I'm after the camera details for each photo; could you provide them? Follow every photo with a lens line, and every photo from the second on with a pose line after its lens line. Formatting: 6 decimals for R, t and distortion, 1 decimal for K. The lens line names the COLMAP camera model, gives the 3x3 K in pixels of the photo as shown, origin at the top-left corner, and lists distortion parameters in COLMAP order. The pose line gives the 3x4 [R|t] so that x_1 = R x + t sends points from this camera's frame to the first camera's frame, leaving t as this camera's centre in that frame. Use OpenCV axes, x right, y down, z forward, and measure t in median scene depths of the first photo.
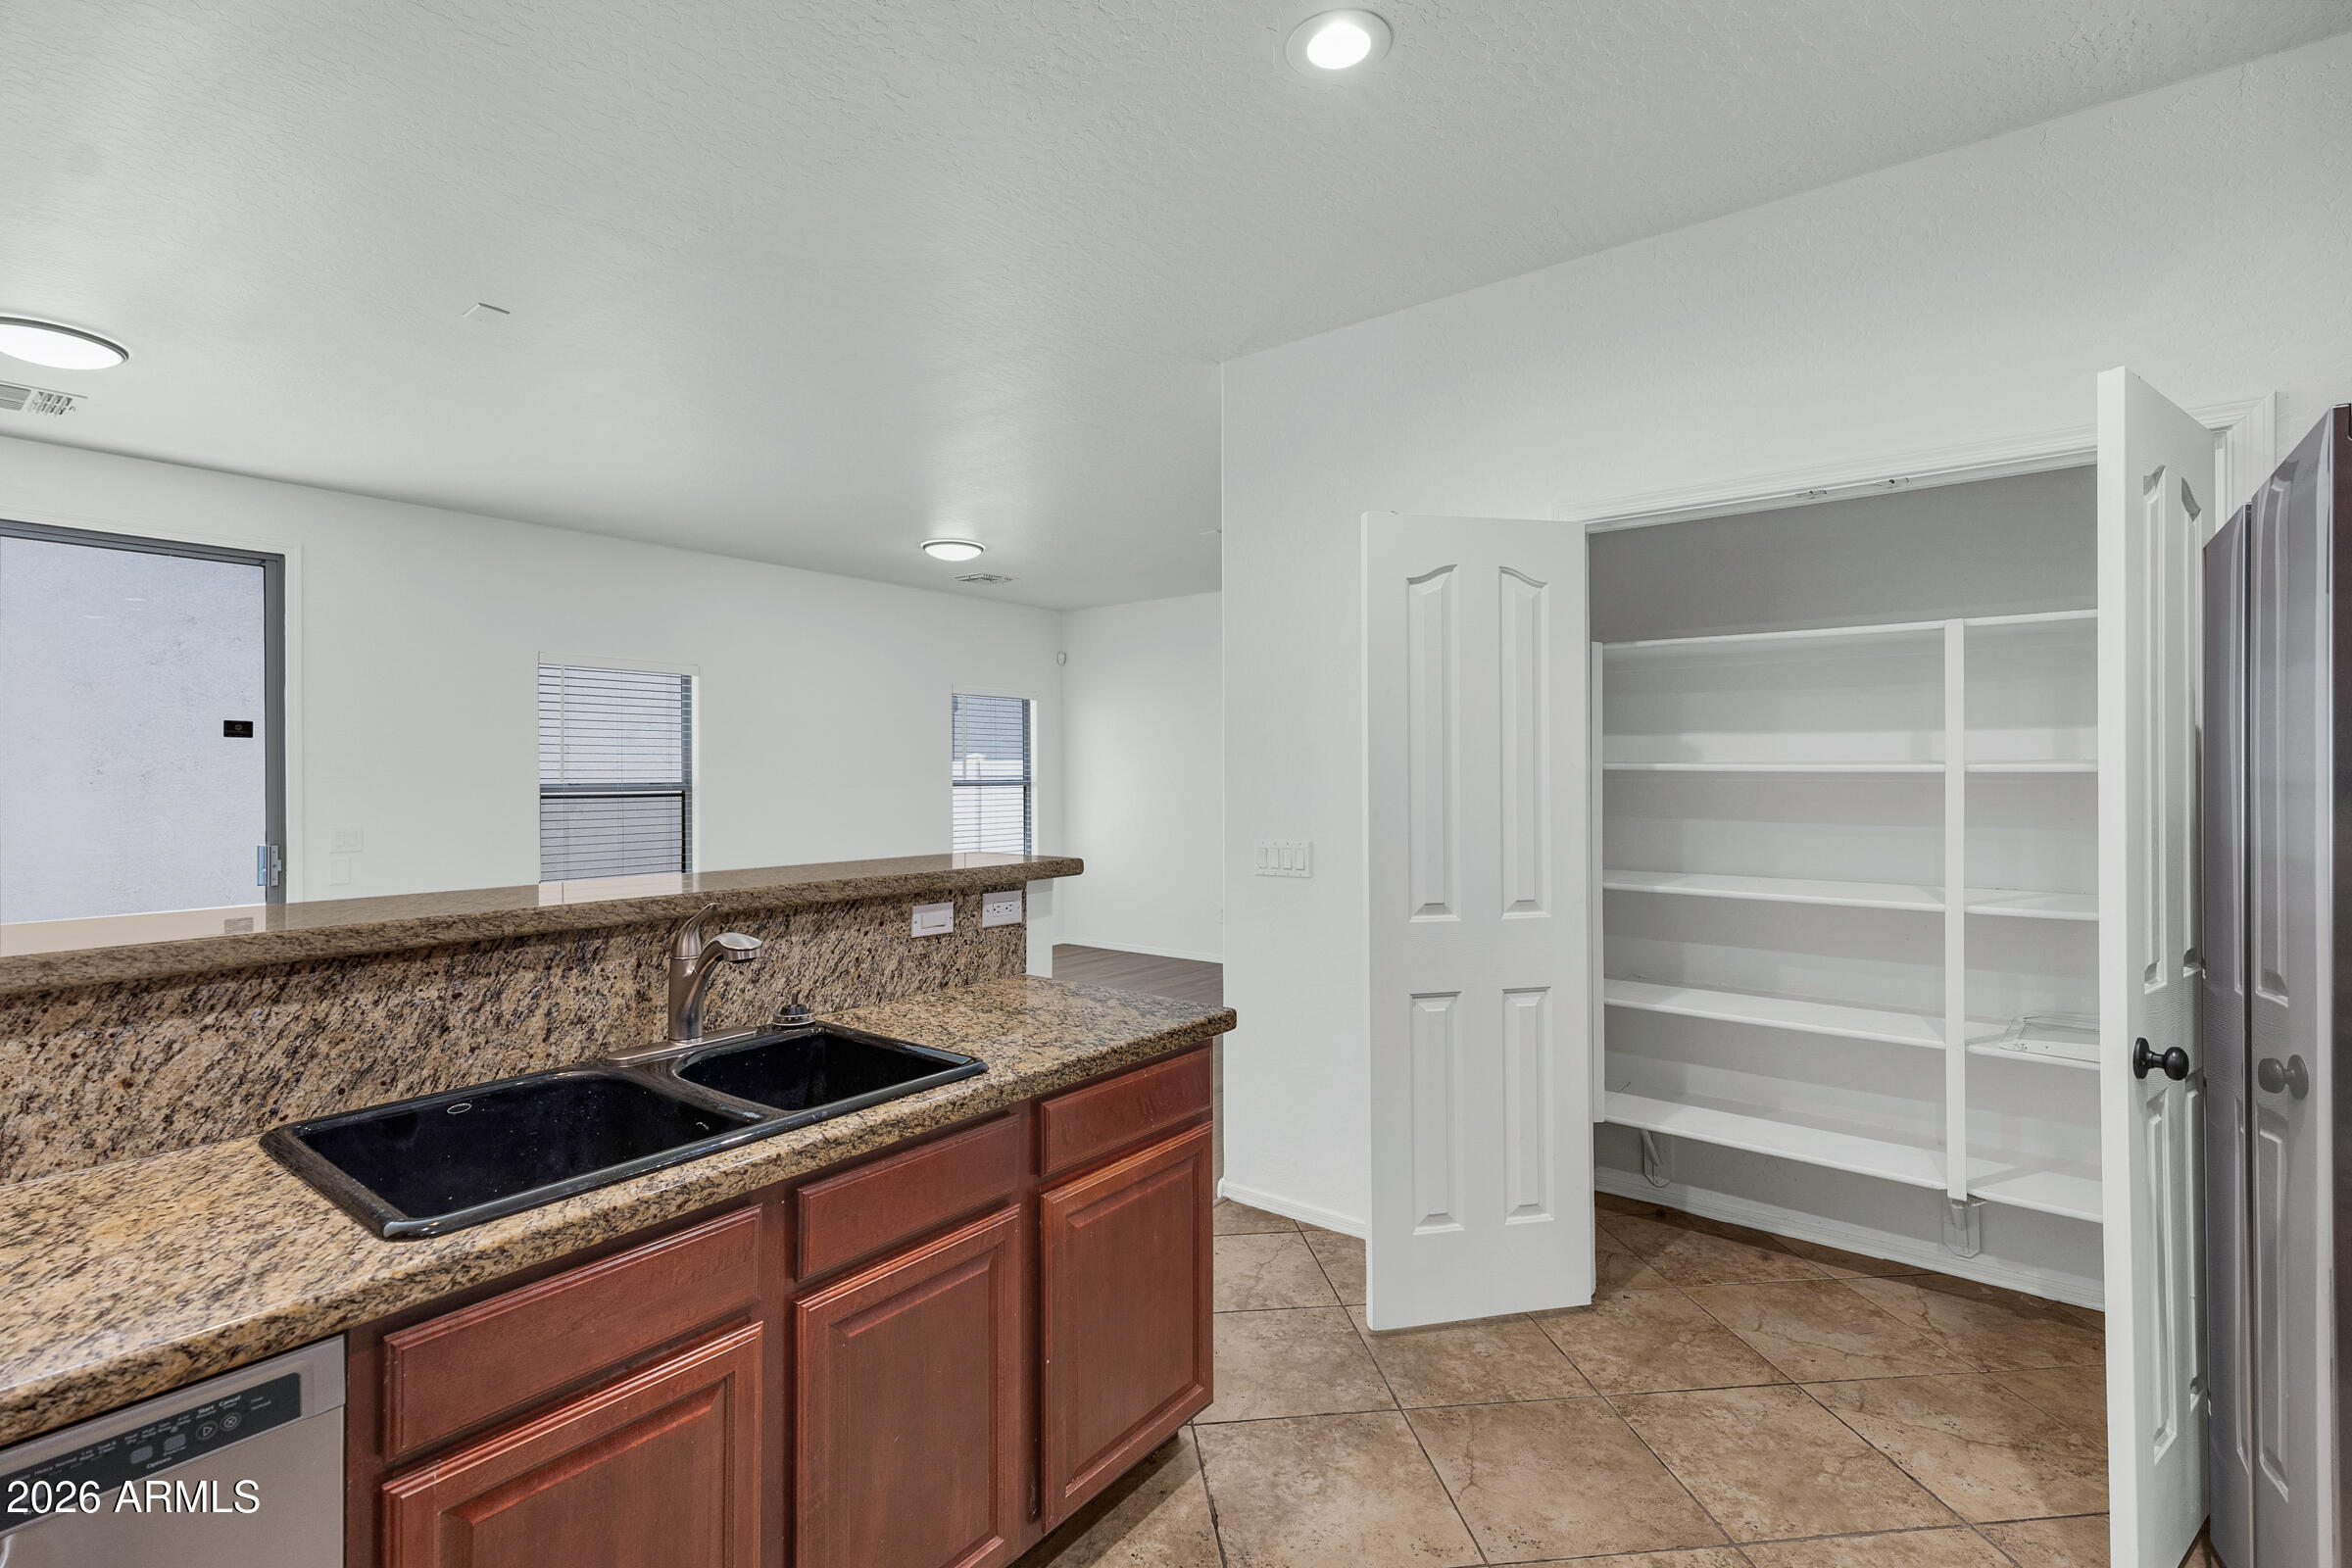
lens RADIAL K [[1087.5, 0, 1176.9], [0, 1087.5, 769.4], [0, 0, 1]] dist [0.015313, -0.000335]
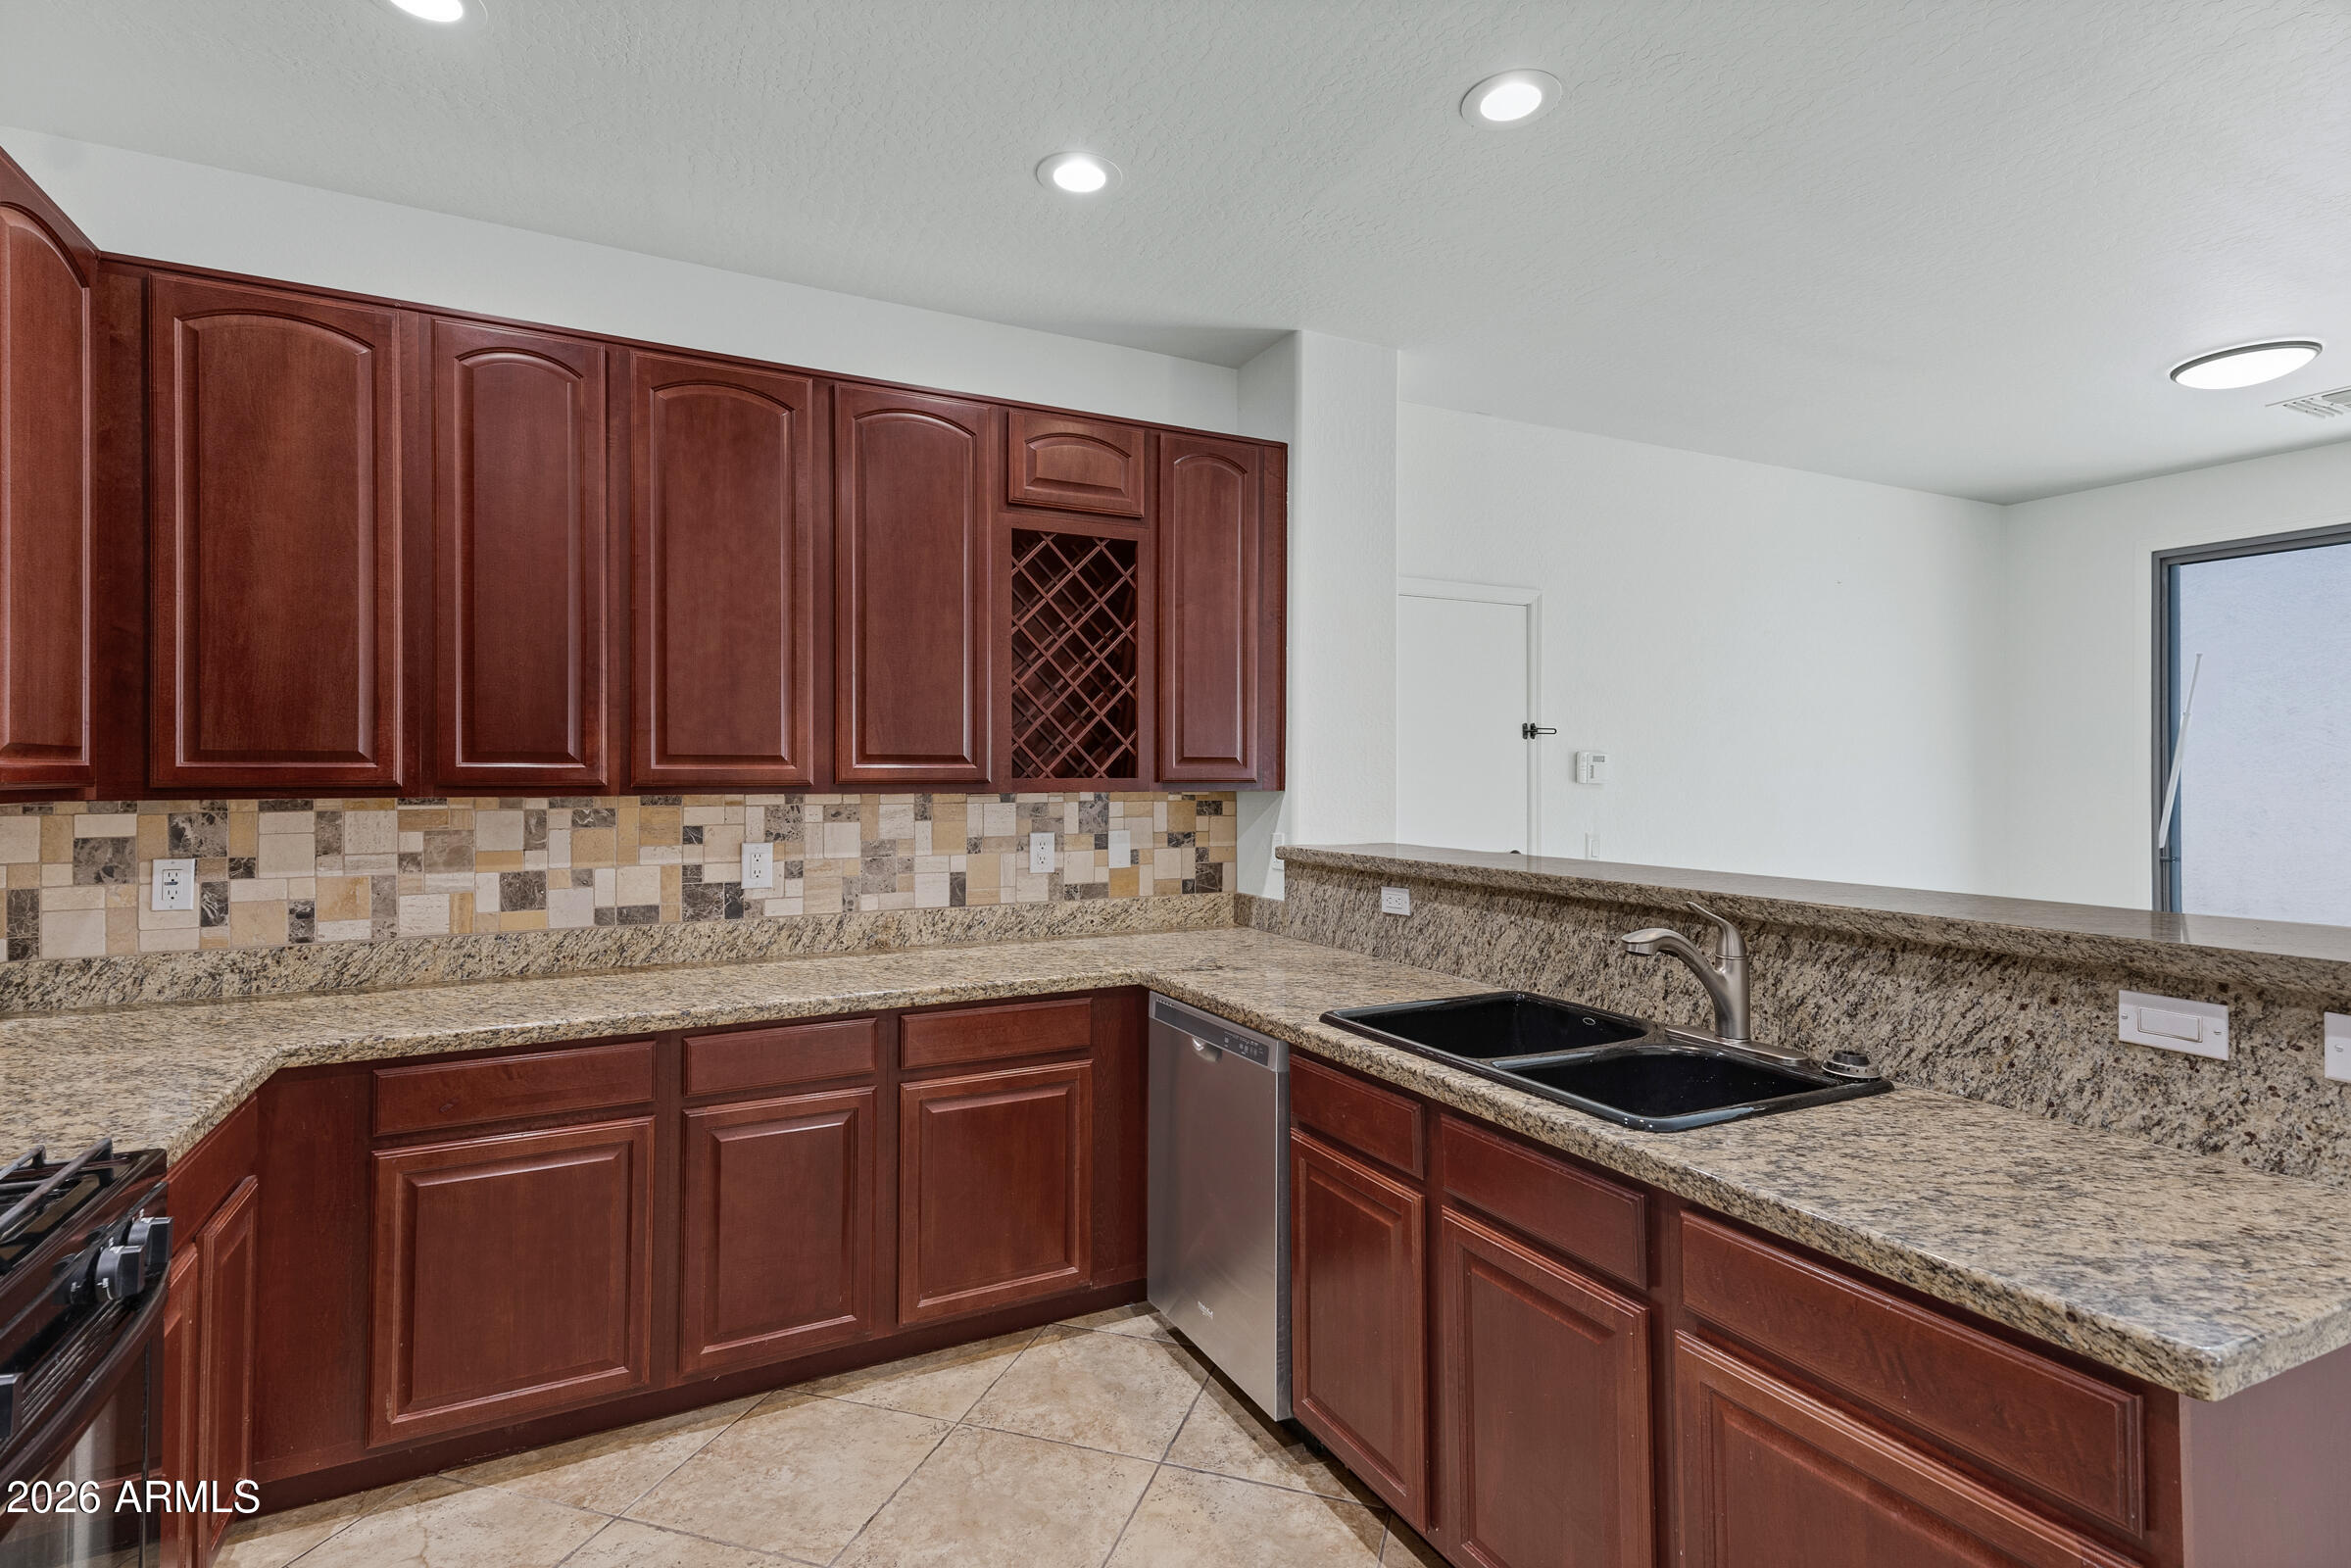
lens RADIAL K [[1087.0, 0, 1166.2], [0, 1087.0, 785.5], [0, 0, 1]] dist [0.015313, -0.000335]
pose [[-0.424333, 0.007203, -0.905477, 0.704965], [-0.001193, 0.999963, 0.008513, 0.005615], [0.905505, 0.004692, -0.424309, 0.982031]]
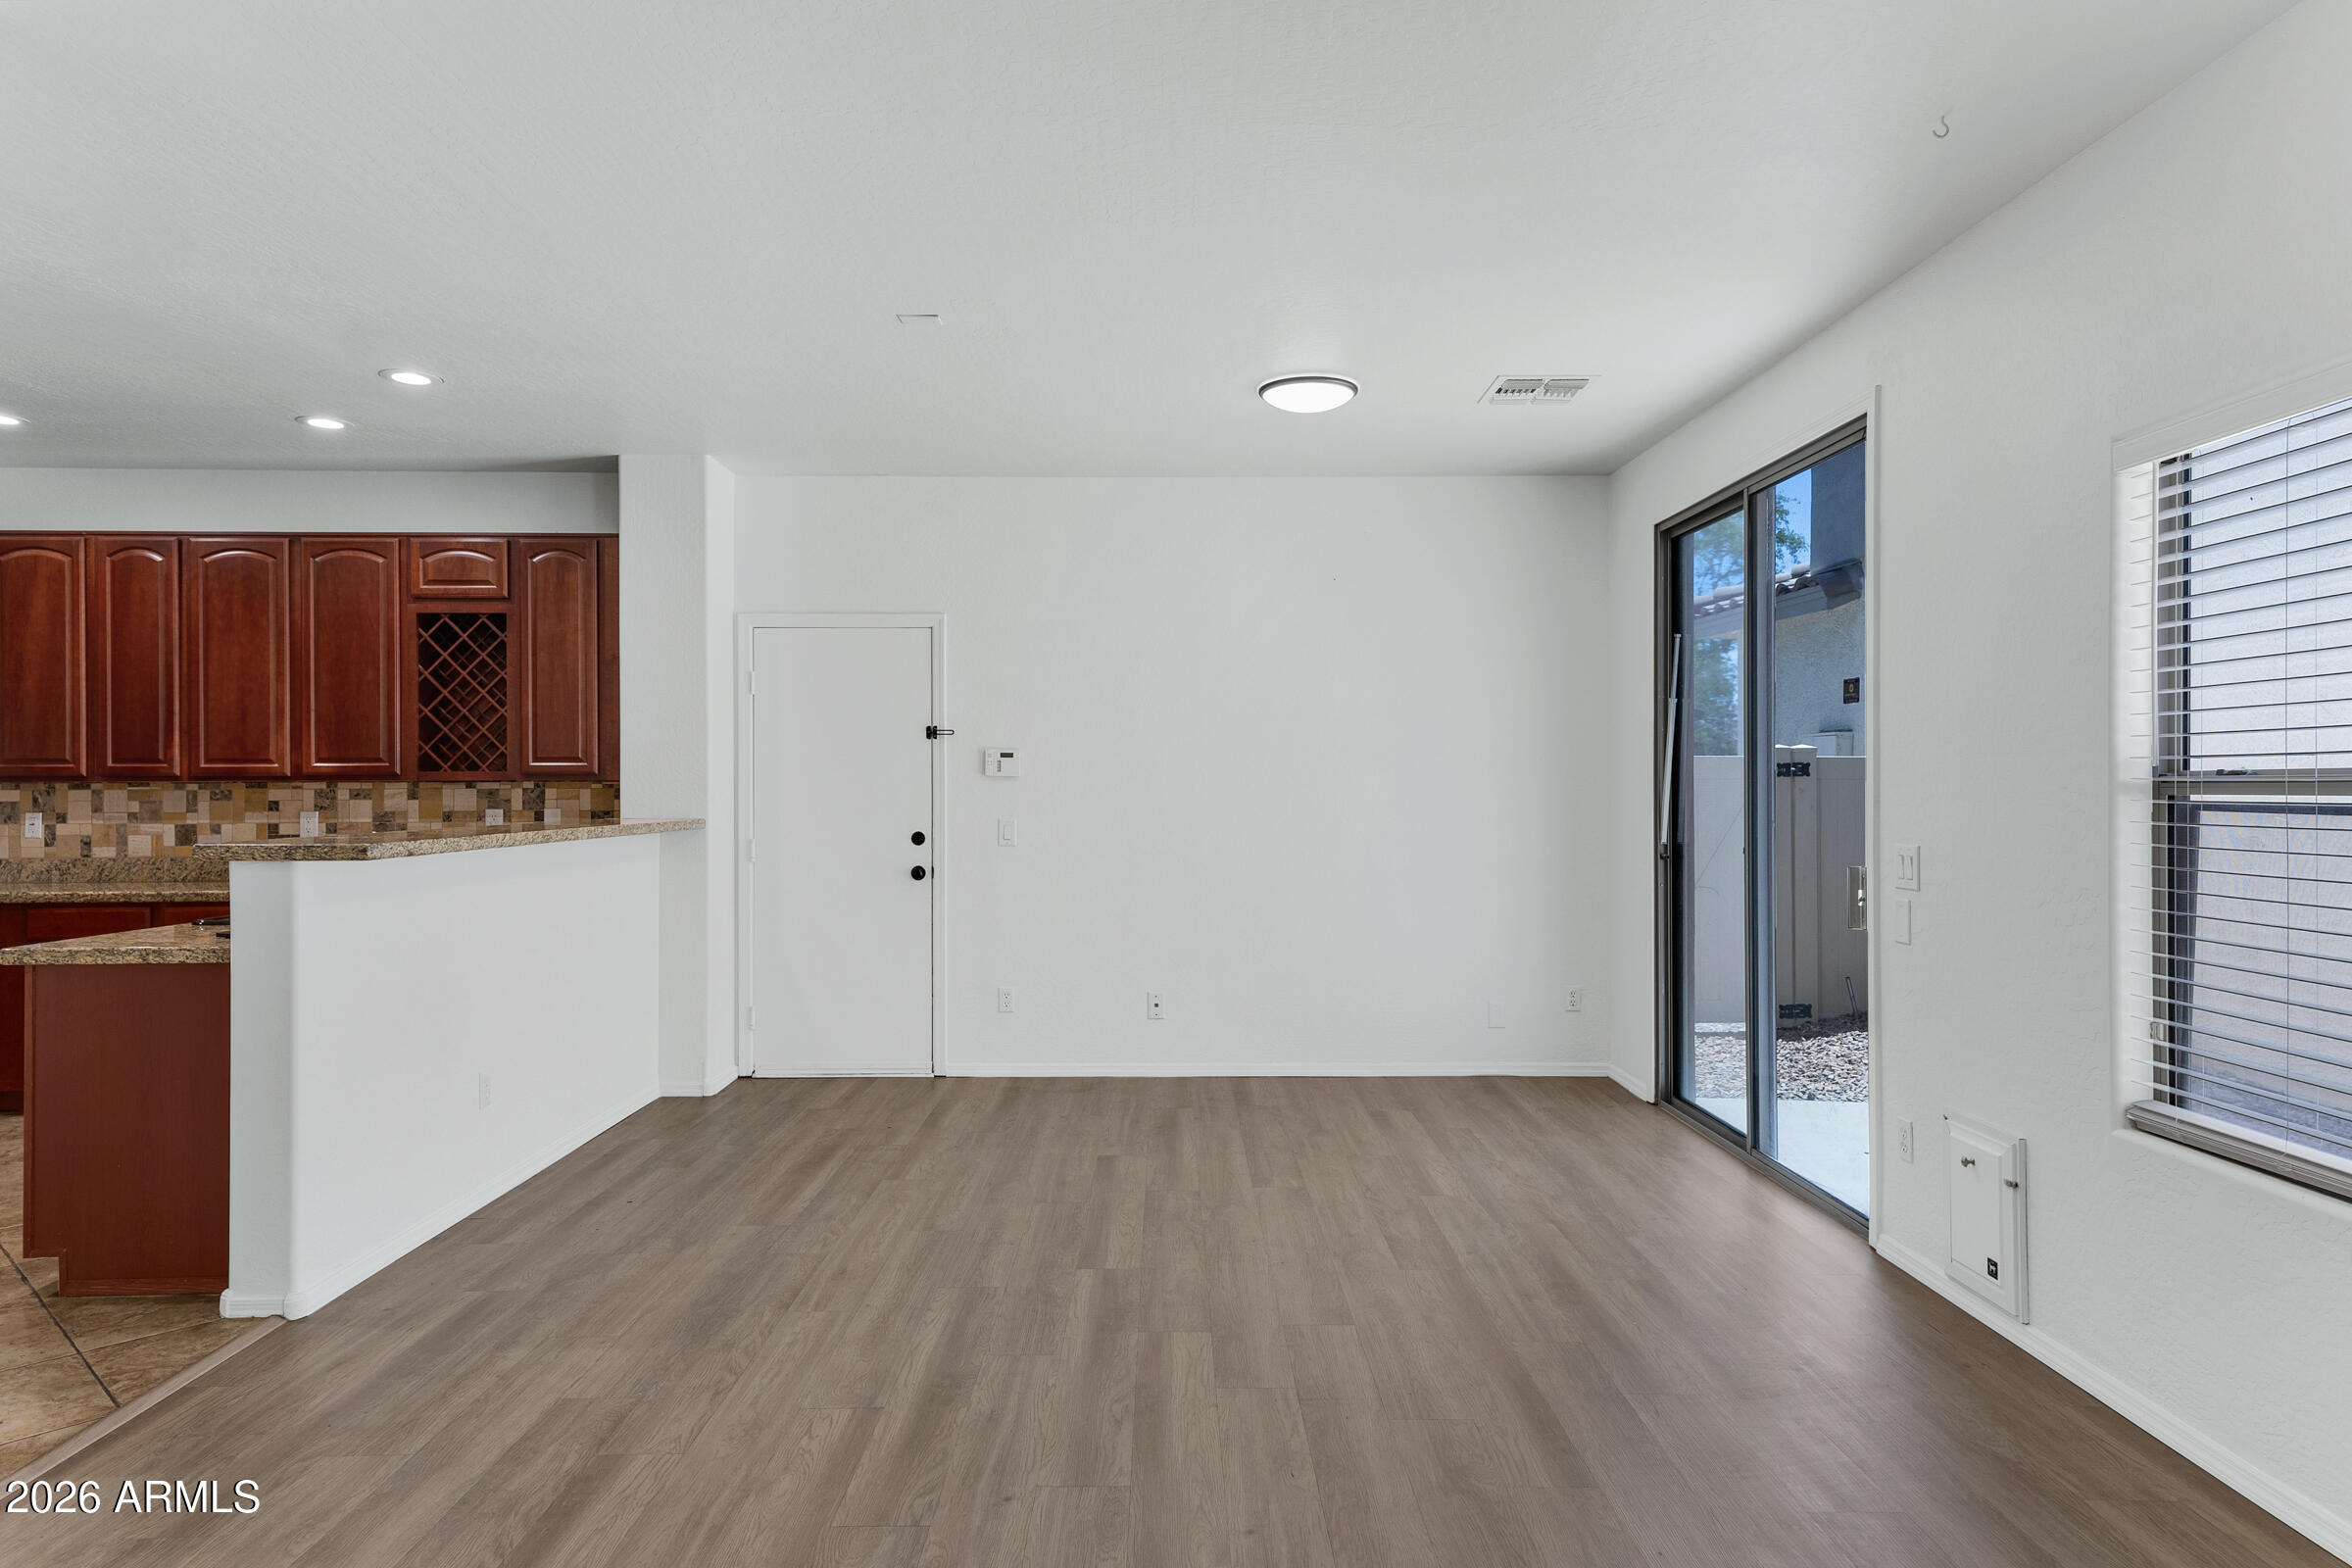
lens RADIAL K [[1395.9, 0, 1191.4], [0, 1395.9, 782.5], [0, 0, 1]] dist [0.018664, -0.004988]
pose [[-0.769163, 0.004833, -0.639034, 0.037242], [0.000231, 0.999973, 0.007284, 0.010223], [0.639052, 0.005455, -0.769144, 3.791531]]
